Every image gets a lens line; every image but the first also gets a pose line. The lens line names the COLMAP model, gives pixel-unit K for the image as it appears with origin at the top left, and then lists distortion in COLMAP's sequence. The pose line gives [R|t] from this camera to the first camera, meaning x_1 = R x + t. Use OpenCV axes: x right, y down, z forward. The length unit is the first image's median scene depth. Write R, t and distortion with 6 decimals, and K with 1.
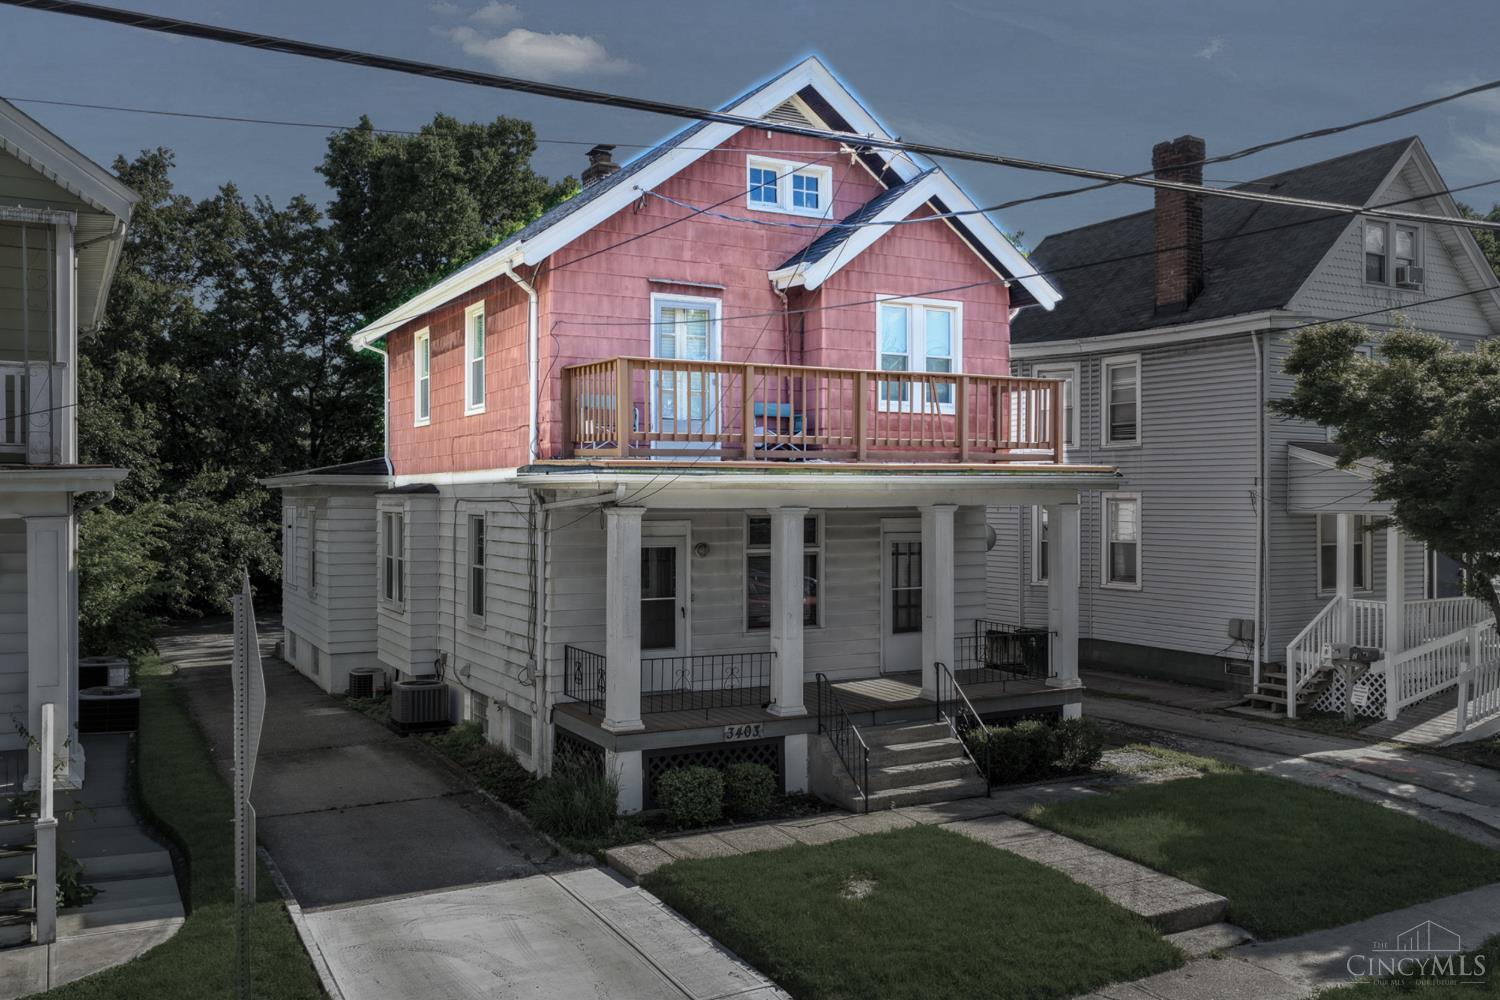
lens RADIAL K [[1252.3, 0, 745.4], [0, 1252.3, 497.6], [0, 0, 1]] dist [-0.033827, 0.071294]
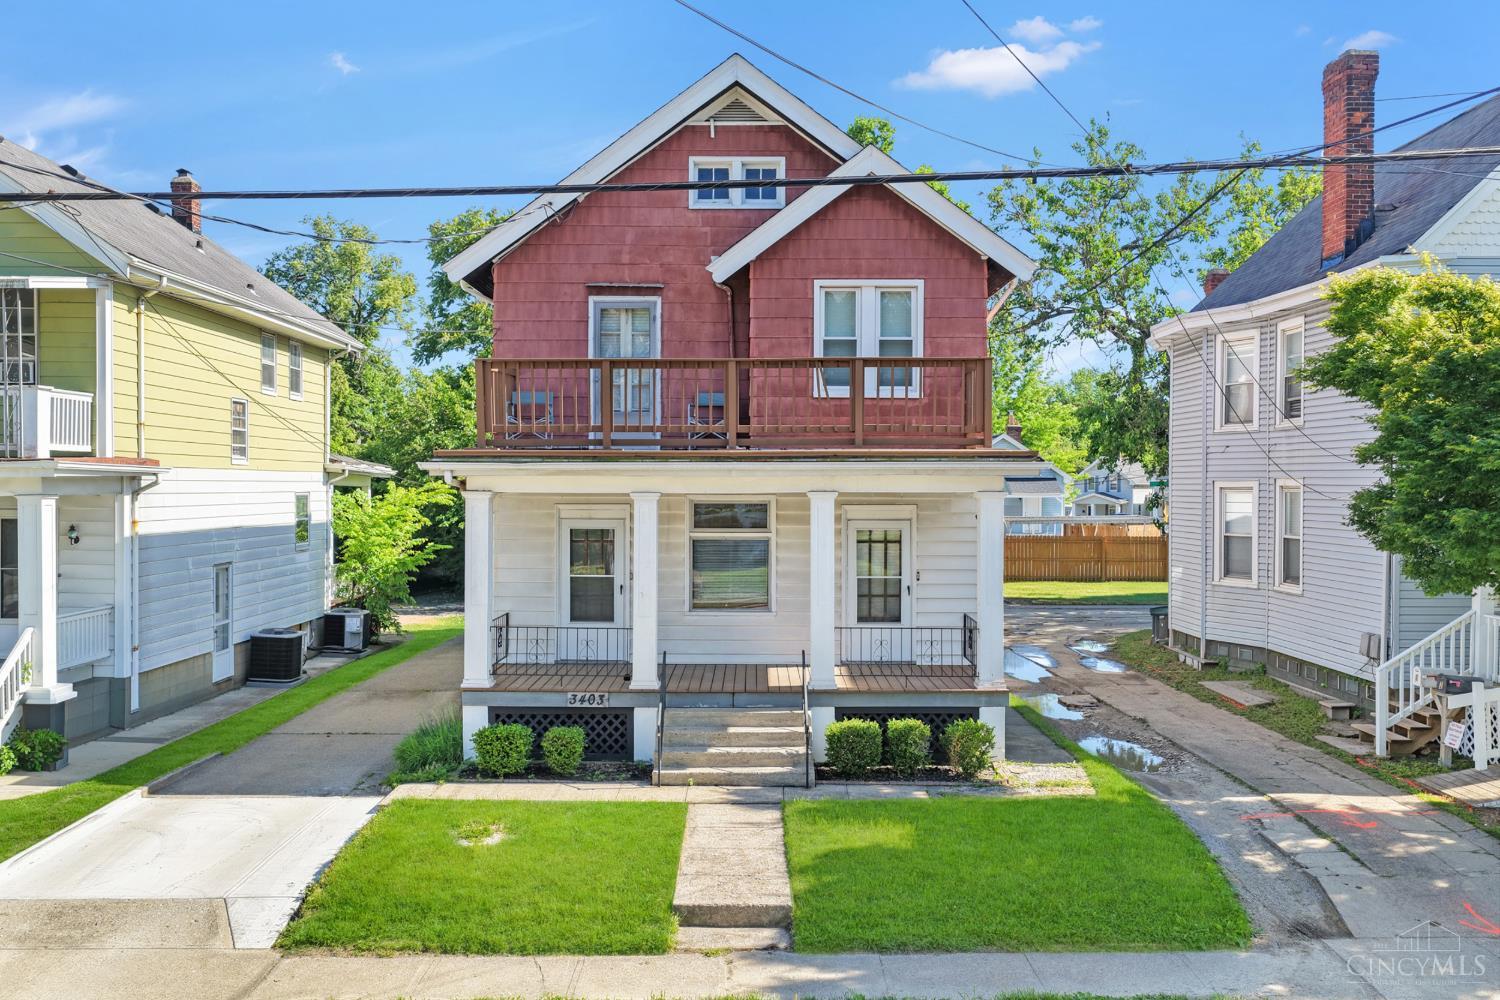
lens RADIAL K [[1252.3, 0, 745.4], [0, 1252.3, 497.6], [0, 0, 1]] dist [-0.033827, 0.071294]
pose [[0.875752, 0.007841, -0.482698, 0.573156], [-0.002971, 0.999937, 0.010853, 0.000221], [0.482752, -0.008071, 0.875720, 0.105950]]
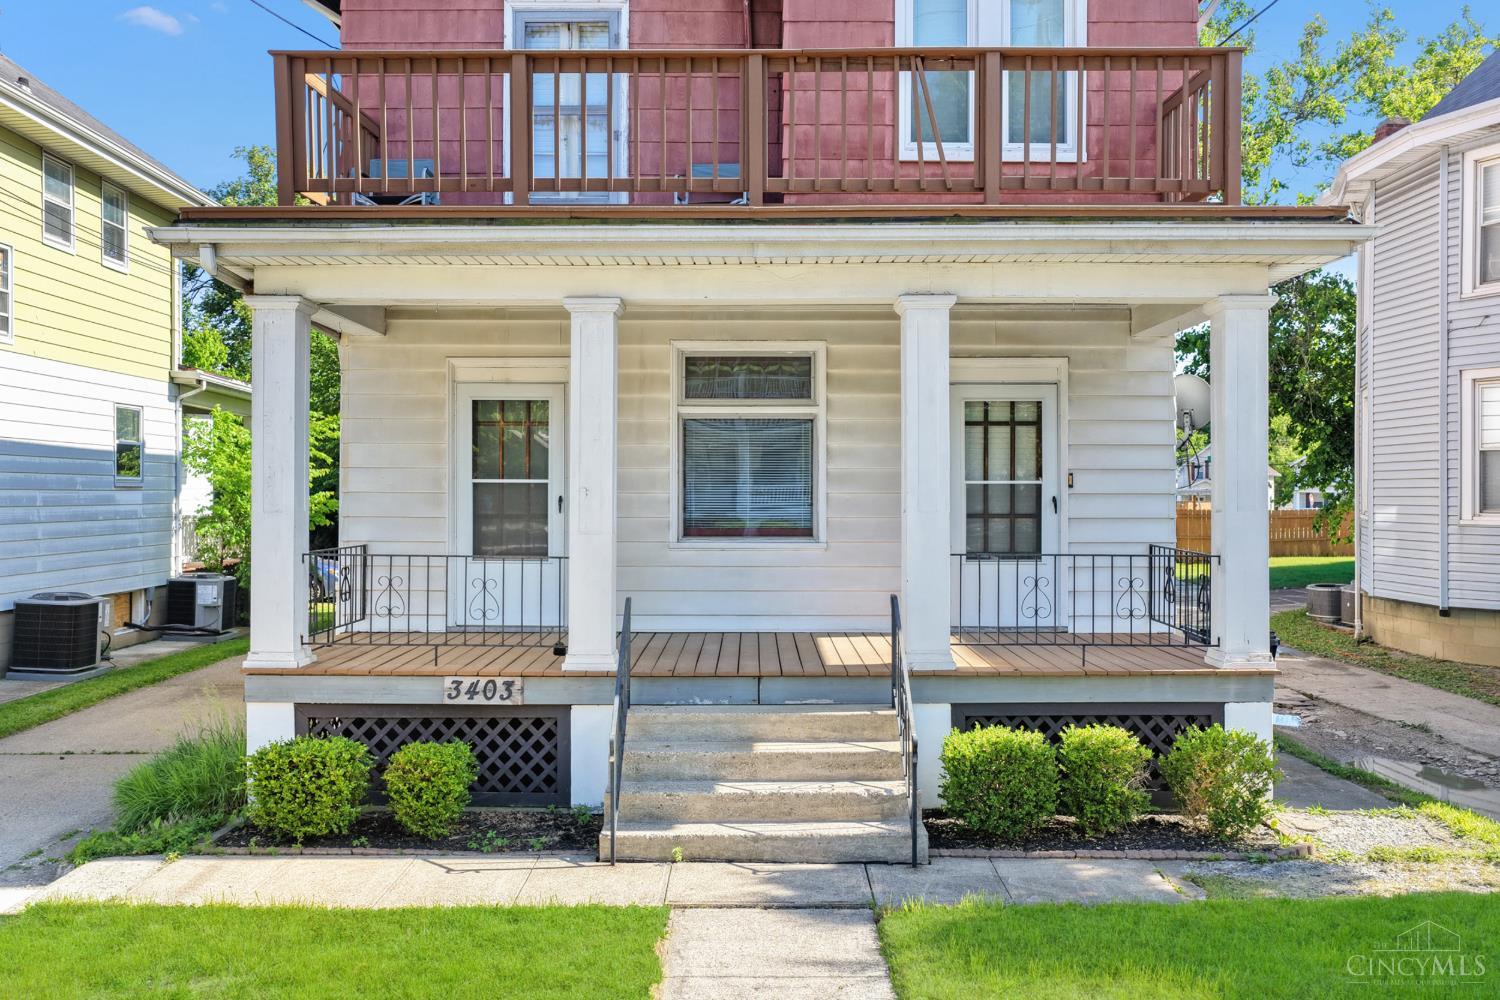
lens RADIAL K [[1252.3, 0, 745.4], [0, 1252.3, 497.6], [0, 0, 1]] dist [-0.033827, 0.071294]
pose [[0.877589, 0.003712, -0.479400, 0.337248], [-0.001737, 0.999988, 0.004564, 0.086691], [0.479411, -0.003173, 0.877585, 0.499476]]
